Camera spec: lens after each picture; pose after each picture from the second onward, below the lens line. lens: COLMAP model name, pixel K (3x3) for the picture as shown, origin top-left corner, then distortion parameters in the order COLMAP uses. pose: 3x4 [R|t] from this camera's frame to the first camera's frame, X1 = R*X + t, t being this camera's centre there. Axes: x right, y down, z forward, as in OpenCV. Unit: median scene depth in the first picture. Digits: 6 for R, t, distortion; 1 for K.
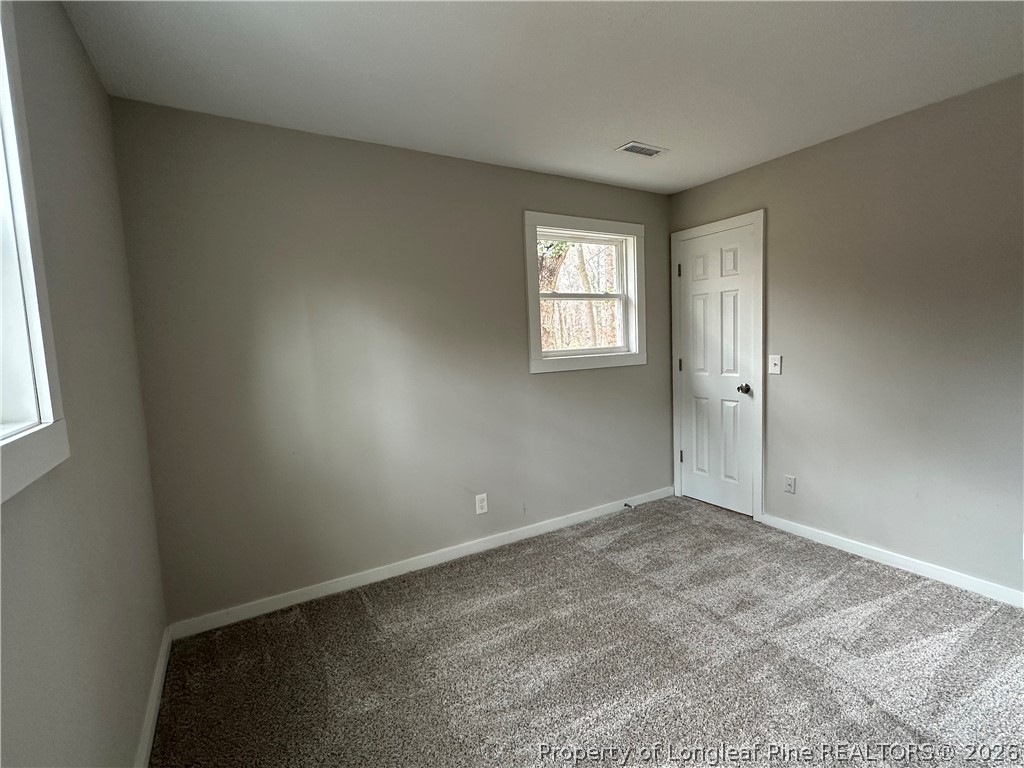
lens RADIAL K [[476.3, 0, 510.8], [0, 476.3, 381.6], [0, 0, 1]] dist [-0.002387, 0.000331]
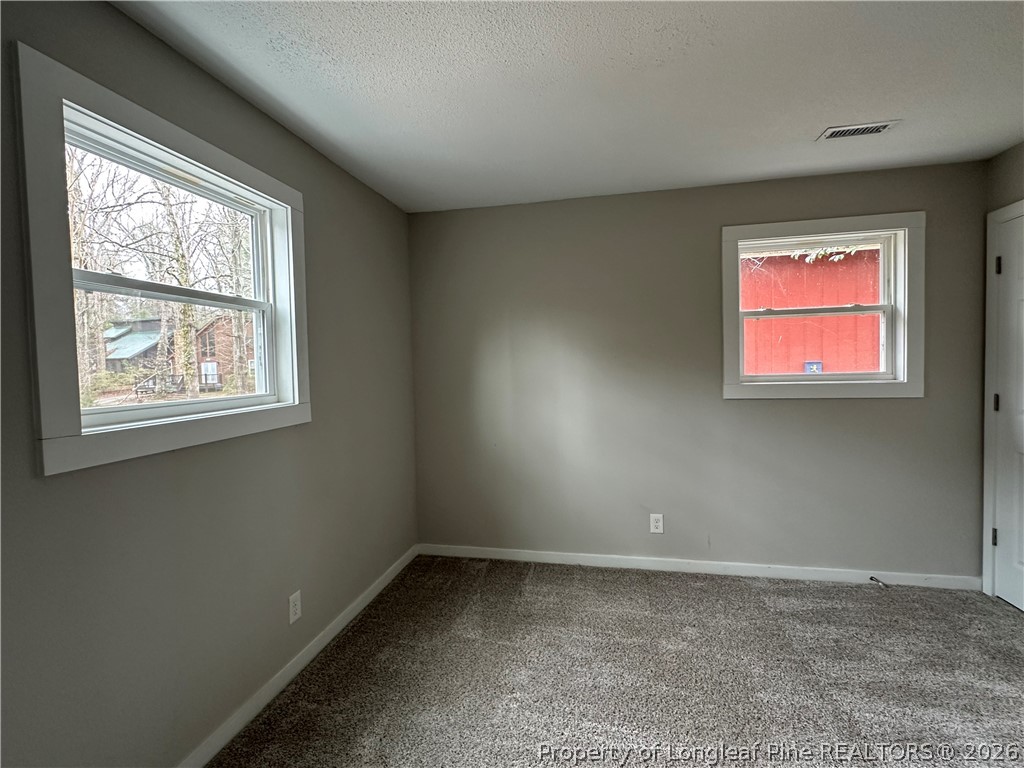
lens RADIAL K [[476.3, 0, 510.8], [0, 476.3, 381.6], [0, 0, 1]] dist [-0.002387, 0.000331]
pose [[0.730888, 0.047070, -0.680872, 0.383096], [-0.065532, 0.997850, -0.001363, -0.022688], [0.679344, 0.045615, 0.732401, 0.032430]]
